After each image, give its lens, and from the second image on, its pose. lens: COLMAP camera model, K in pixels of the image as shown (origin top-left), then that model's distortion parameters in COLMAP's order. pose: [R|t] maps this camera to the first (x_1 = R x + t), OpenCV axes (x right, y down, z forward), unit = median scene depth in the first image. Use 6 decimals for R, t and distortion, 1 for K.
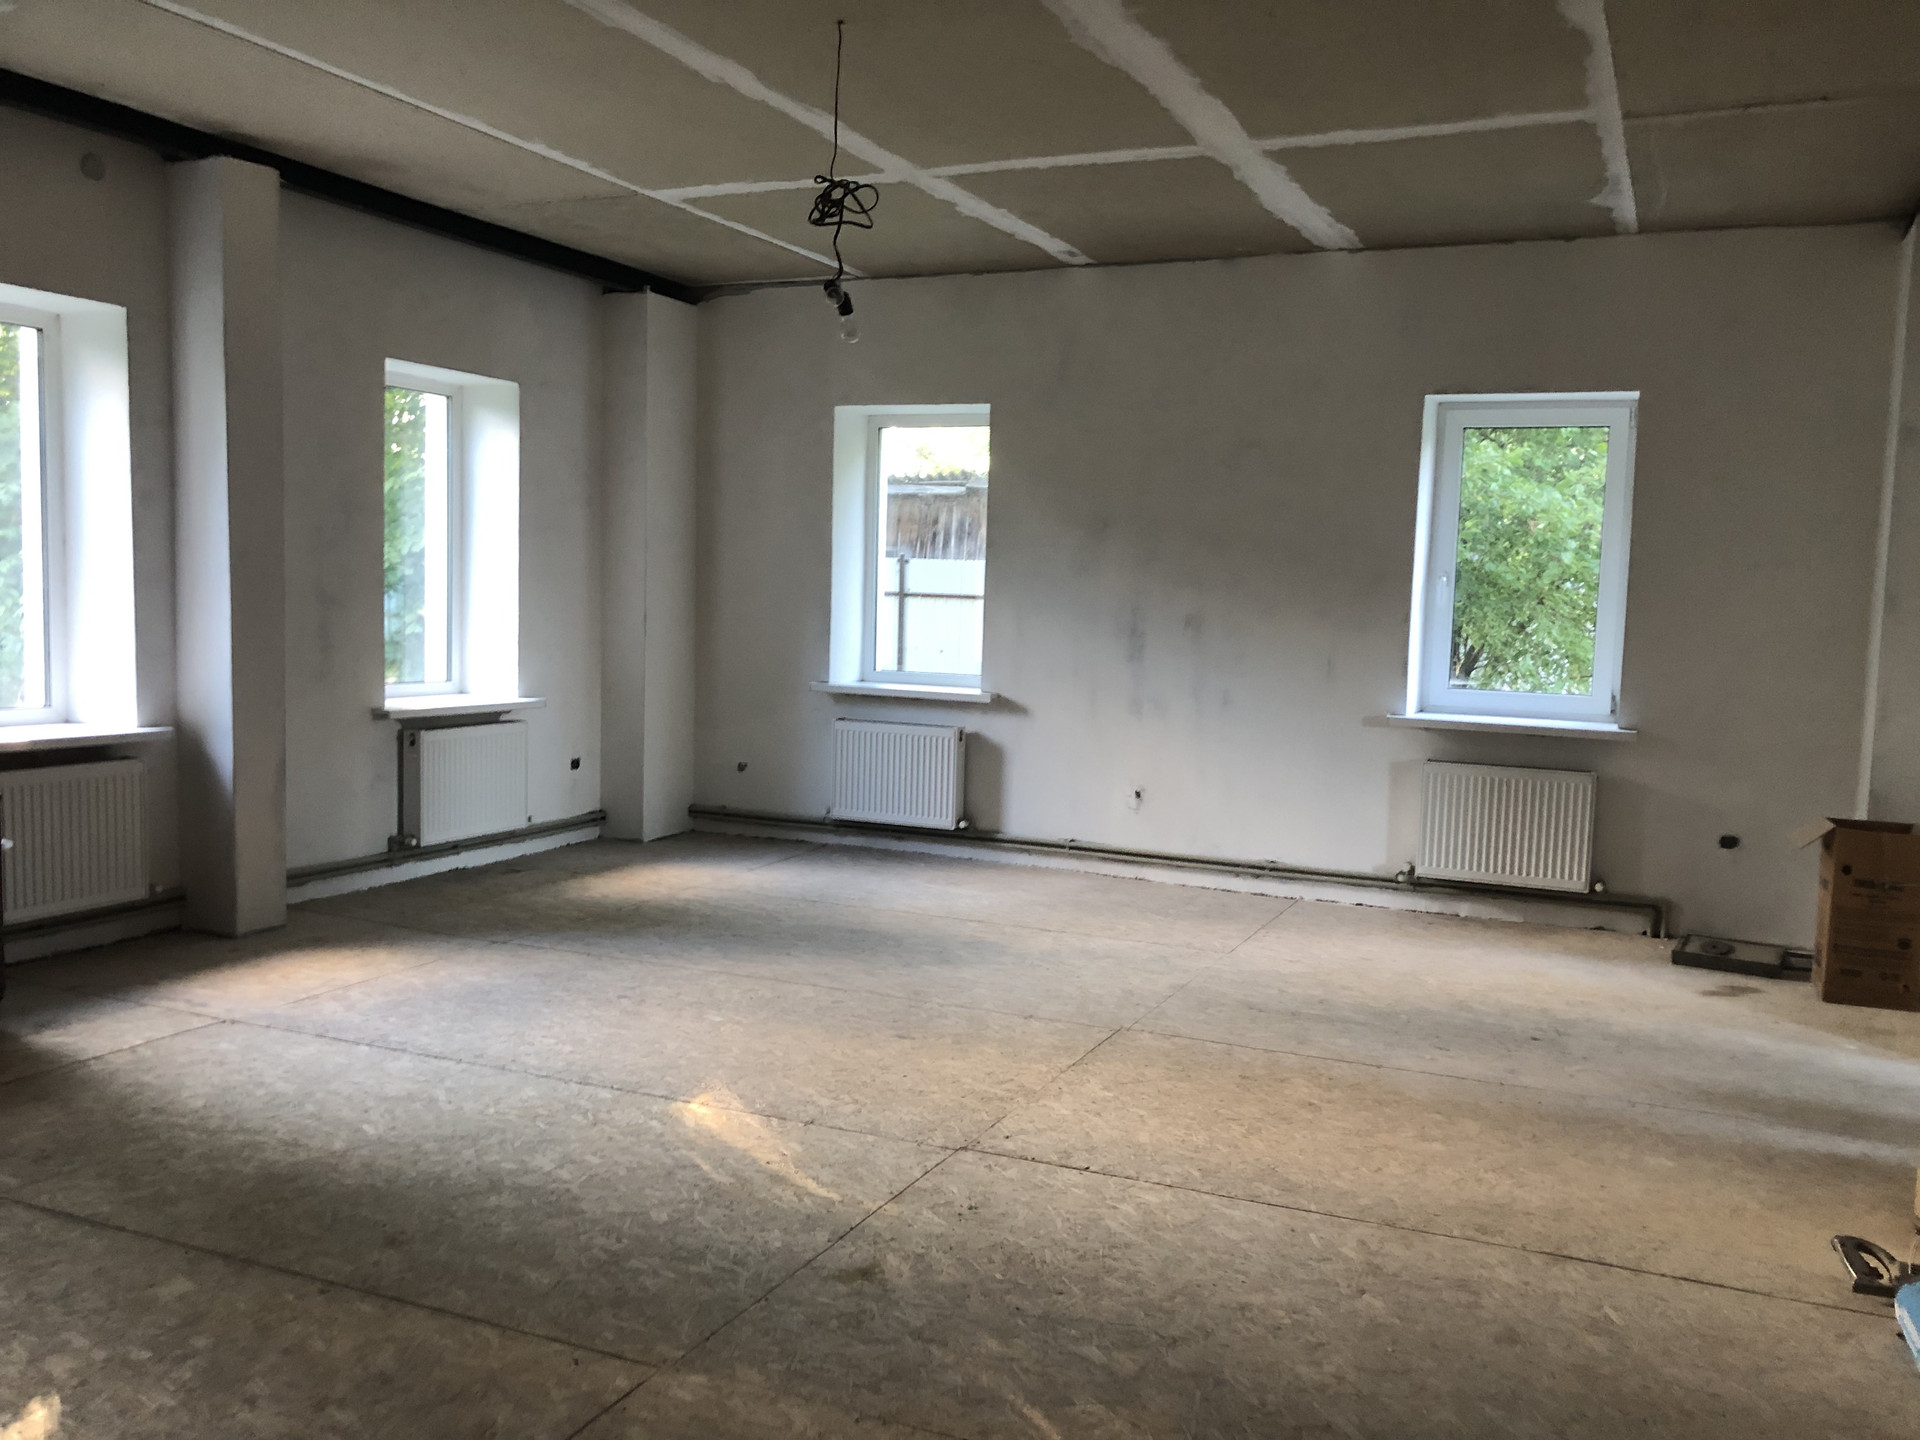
lens RADIAL K [[1605.3, 0, 990.5], [0, 1605.3, 732.9], [0, 0, 1]] dist [0.012602, 0.001861]
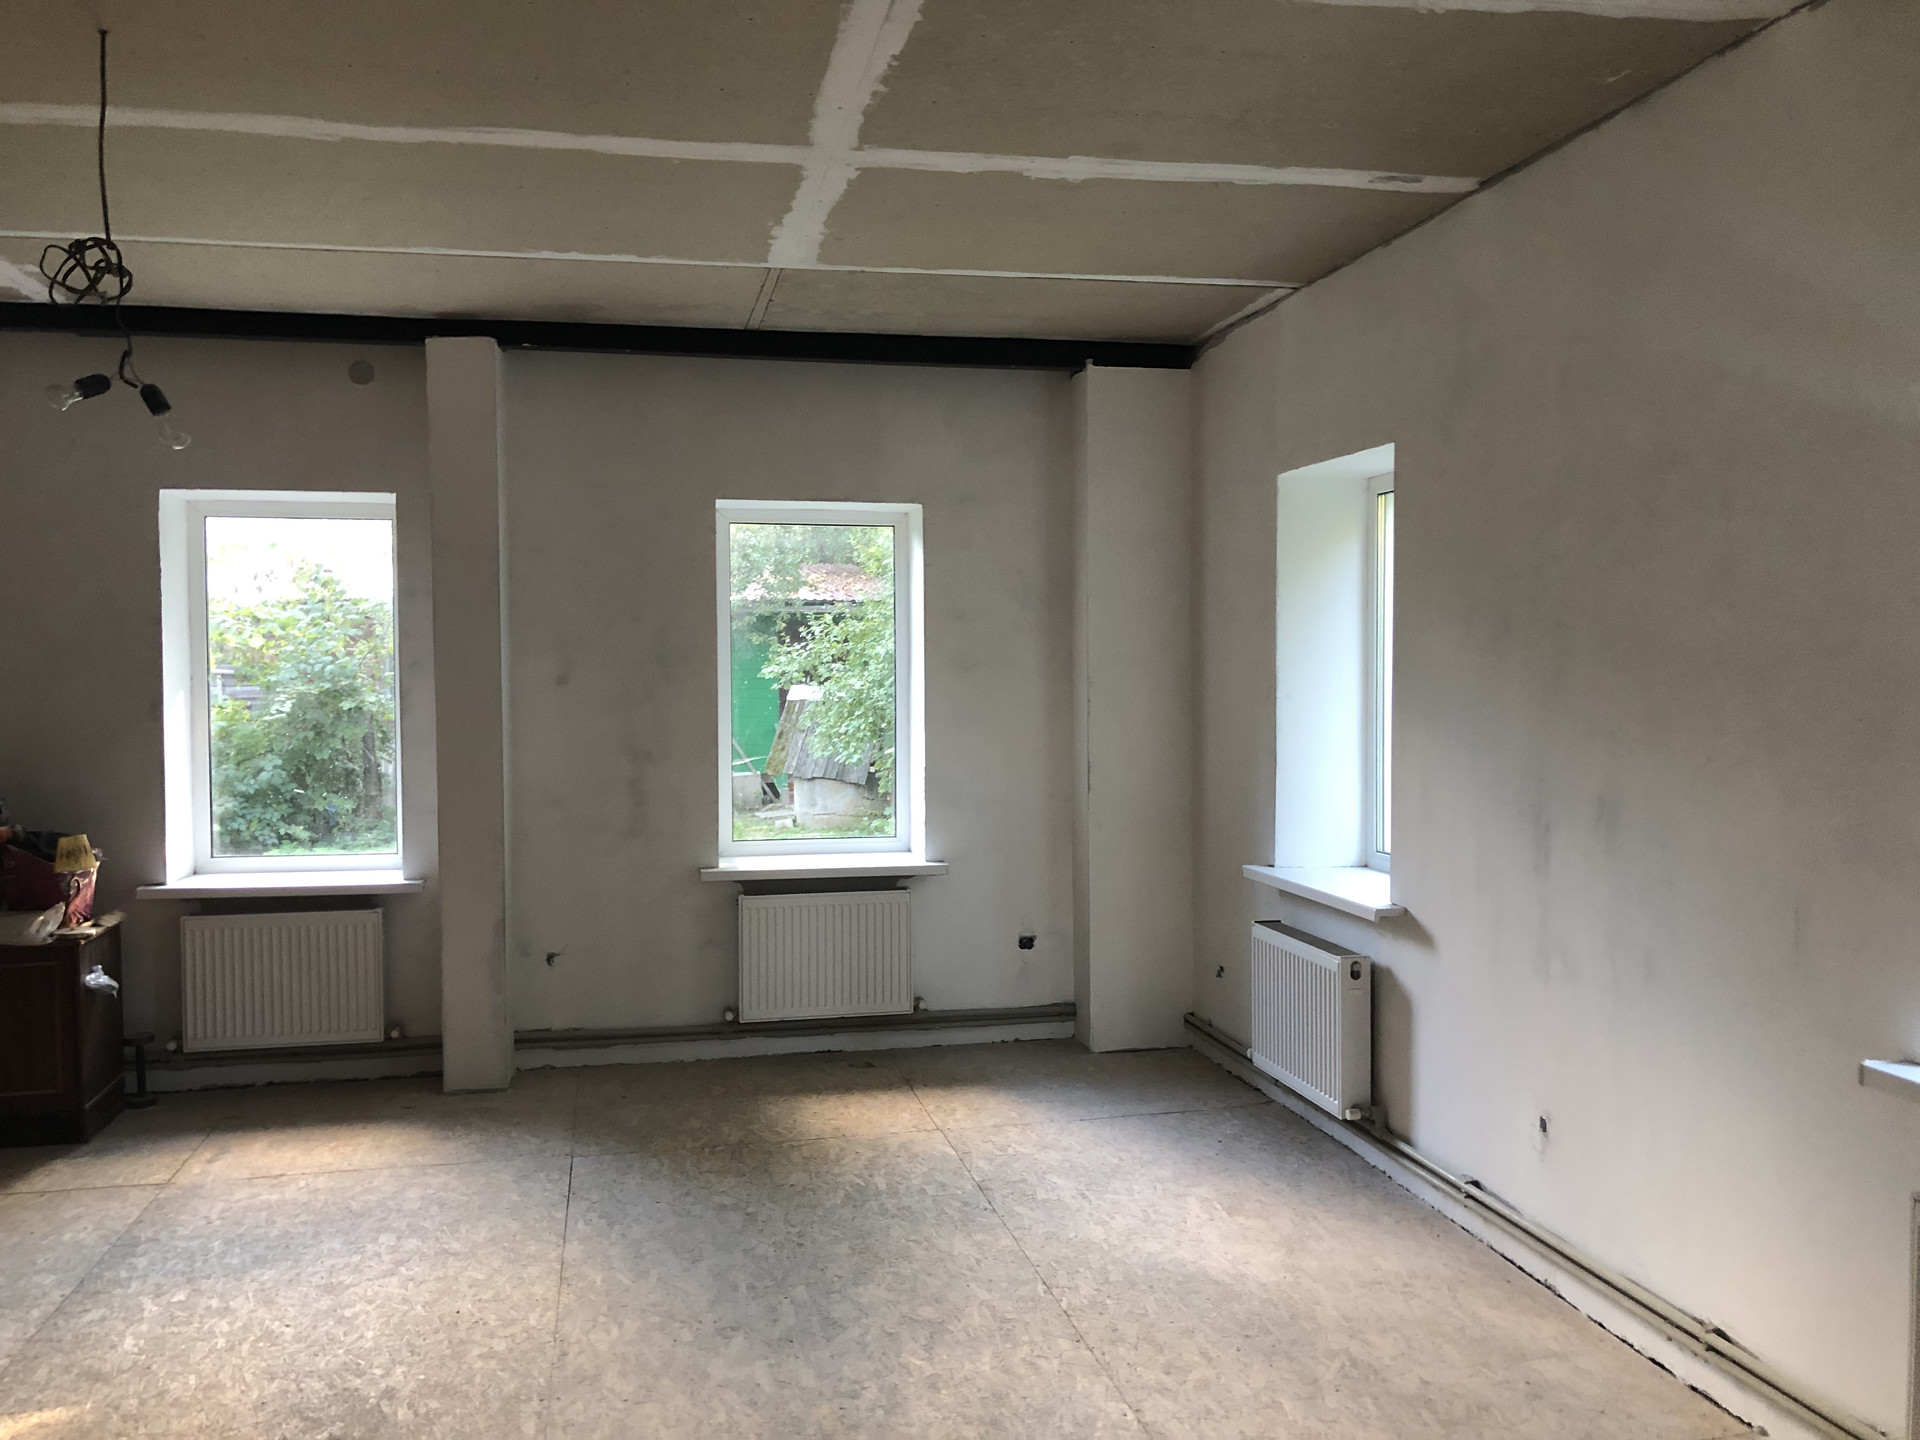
lens RADIAL K [[1605.4, 0, 954.9], [0, 1605.4, 710.1], [0, 0, 1]] dist [0.018526, -0.000976]
pose [[0.573168, -0.006682, -0.819411, 0.679220], [-0.052426, 0.997619, -0.044806, -0.105356], [0.817759, 0.068640, 0.571453, 0.834891]]
